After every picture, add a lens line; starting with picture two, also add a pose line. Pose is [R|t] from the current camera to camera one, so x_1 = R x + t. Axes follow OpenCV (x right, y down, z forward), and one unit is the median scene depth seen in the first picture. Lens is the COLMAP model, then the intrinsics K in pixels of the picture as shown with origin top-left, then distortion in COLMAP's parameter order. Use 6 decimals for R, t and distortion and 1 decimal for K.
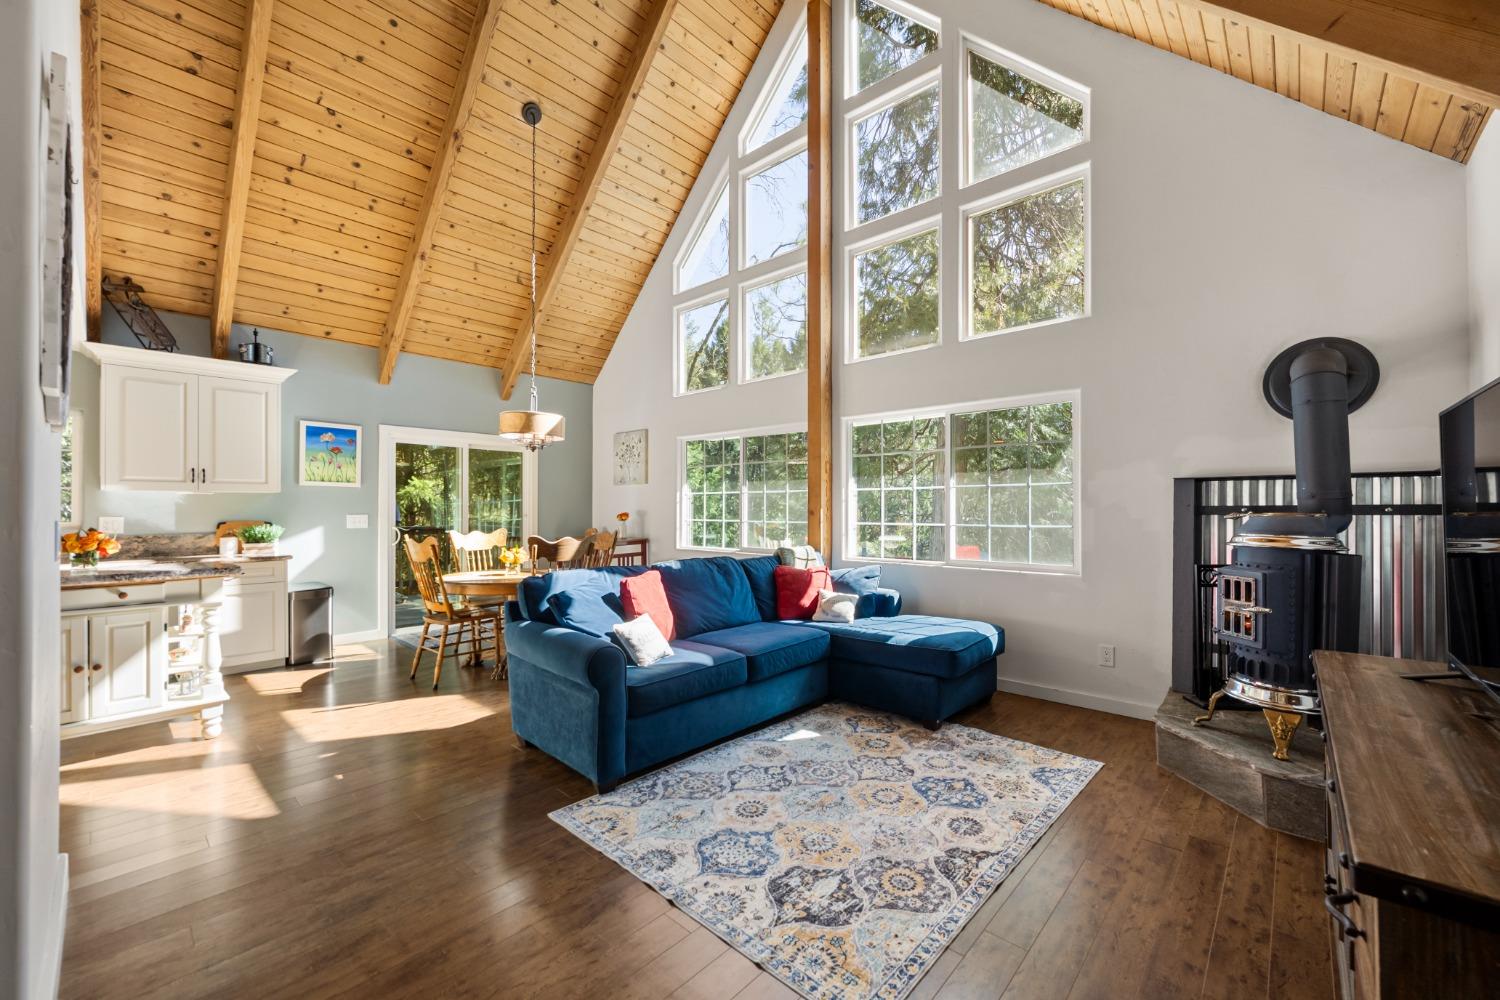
lens RADIAL K [[623.8, 0, 745.0], [0, 623.8, 507.4], [0, 0, 1]] dist [0.001186, 0.000325]
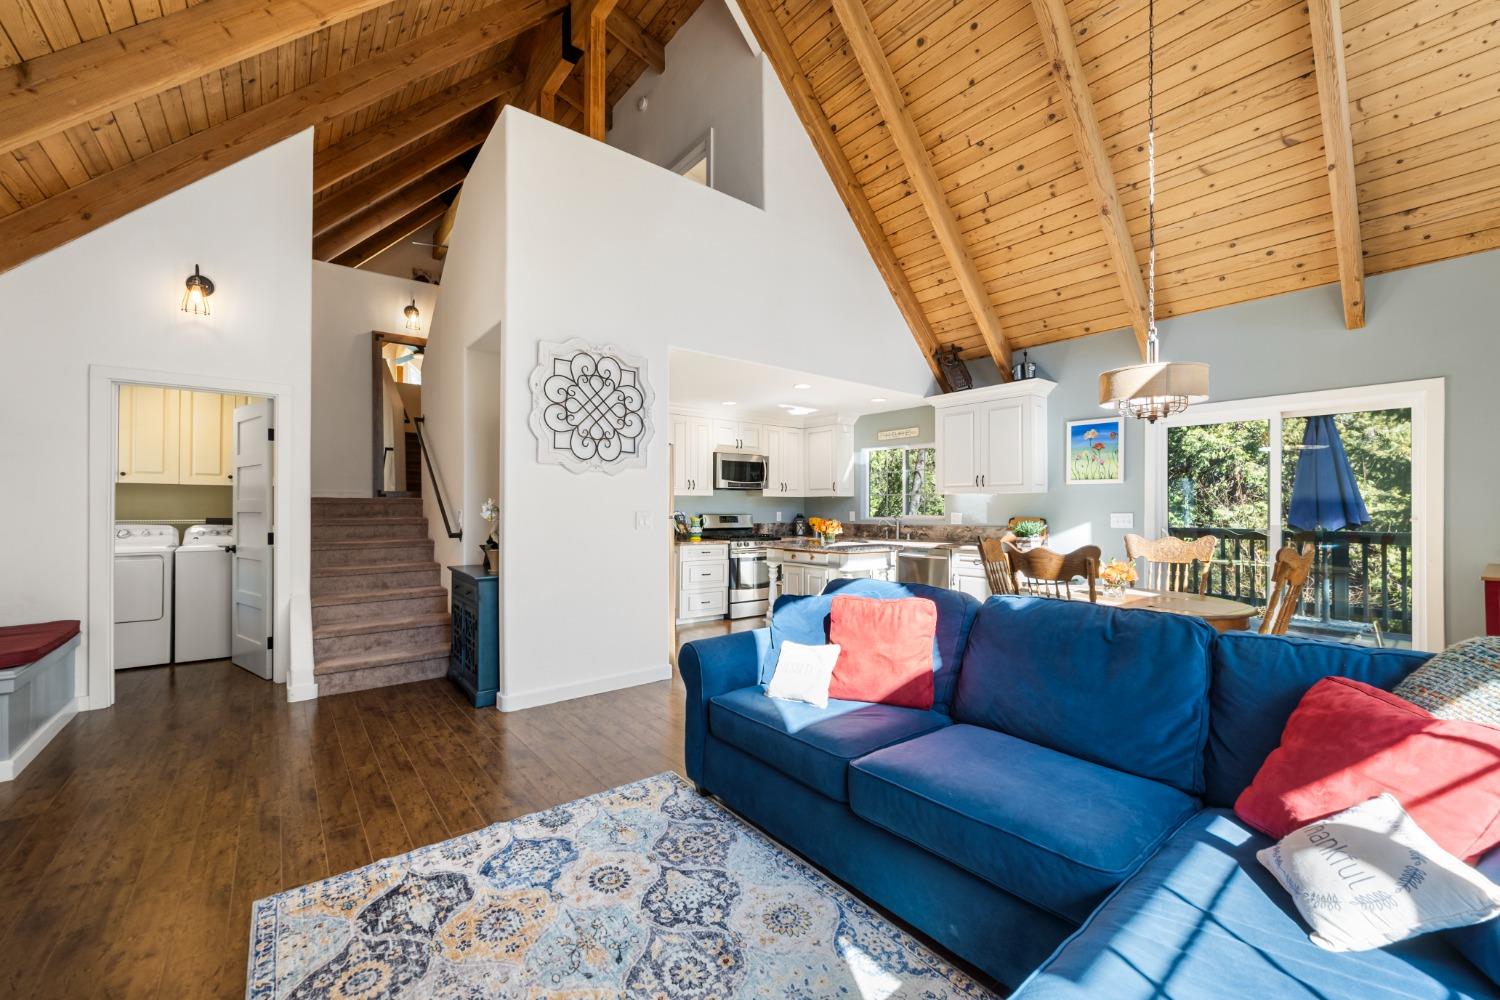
lens RADIAL K [[596.0, 0, 743.2], [0, 596.0, 506.6], [0, 0, 1]] dist [0.001175, 0.000670]
pose [[-0.170270, -0.000137, -0.985397, 0.649285], [0.002410, 0.999997, -0.000556, 0.001992], [0.985394, -0.002470, -0.170269, 1.141009]]
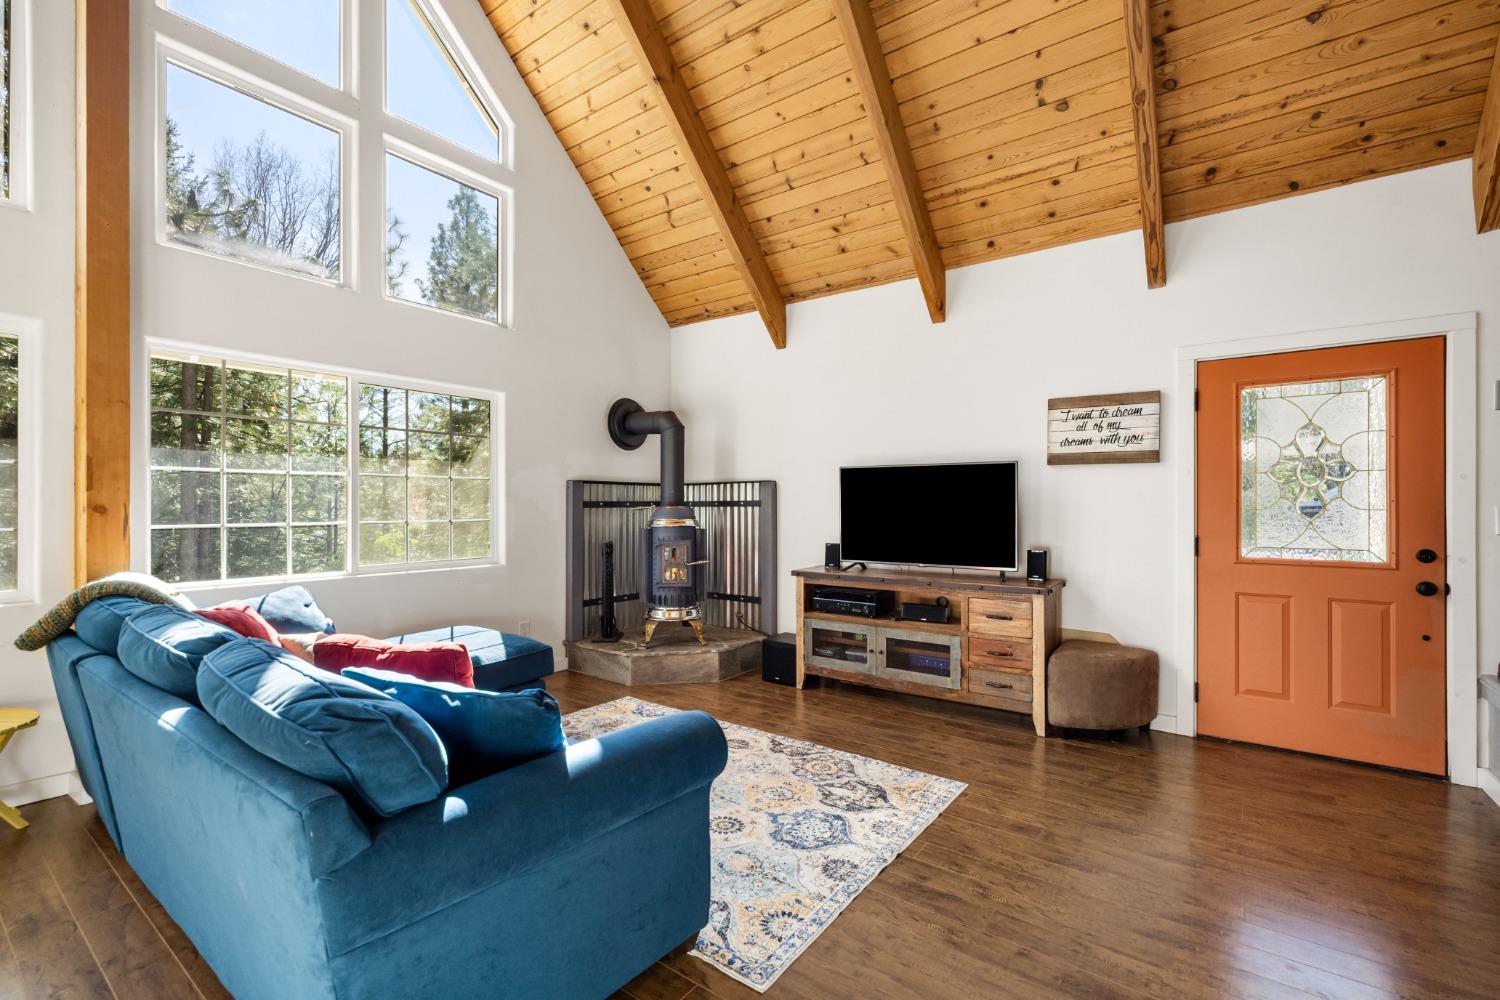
lens RADIAL K [[626.0, 0, 756.0], [0, 626.0, 507.9], [0, 0, 1]] dist [-0.018926, 0.000007]
pose [[-0.113373, -0.002338, 0.993550, -0.795574], [-0.000261, 0.999997, 0.002323, 0.011400], [-0.993552, 0.000004, -0.113374, 0.928110]]
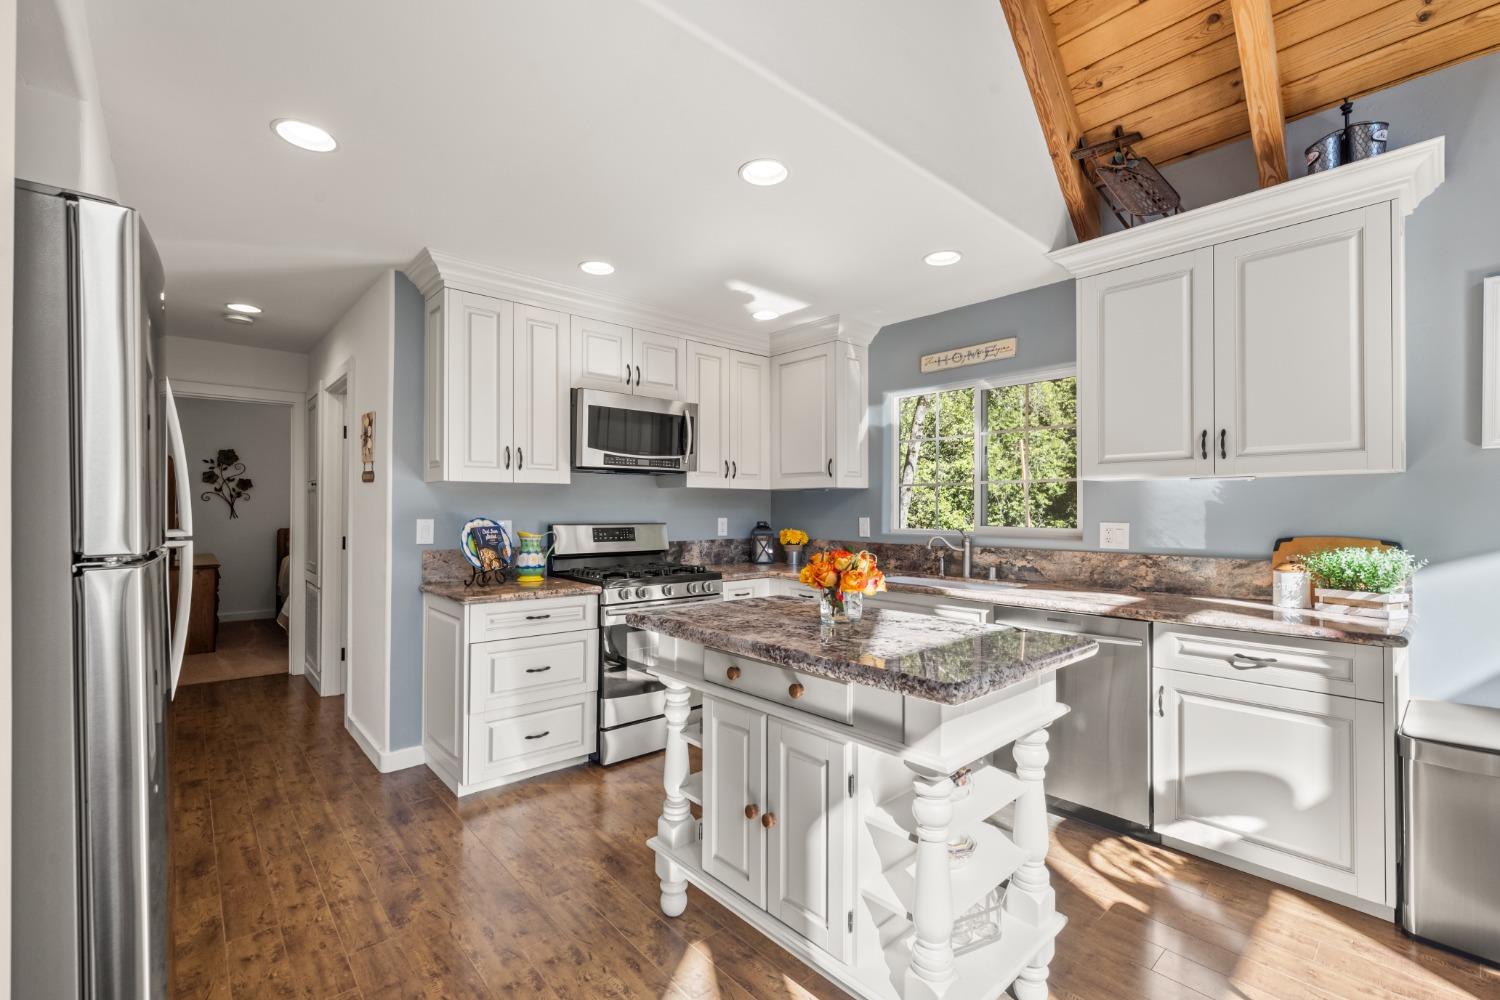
lens RADIAL K [[626.0, 0, 756.0], [0, 626.0, 507.9], [0, 0, 1]] dist [-0.018926, 0.000007]
pose [[-0.095937, 0.001848, -0.995386, -0.537163], [0.001775, 0.999997, 0.001686, -0.001174], [0.995386, -0.001605, -0.095940, 1.062946]]
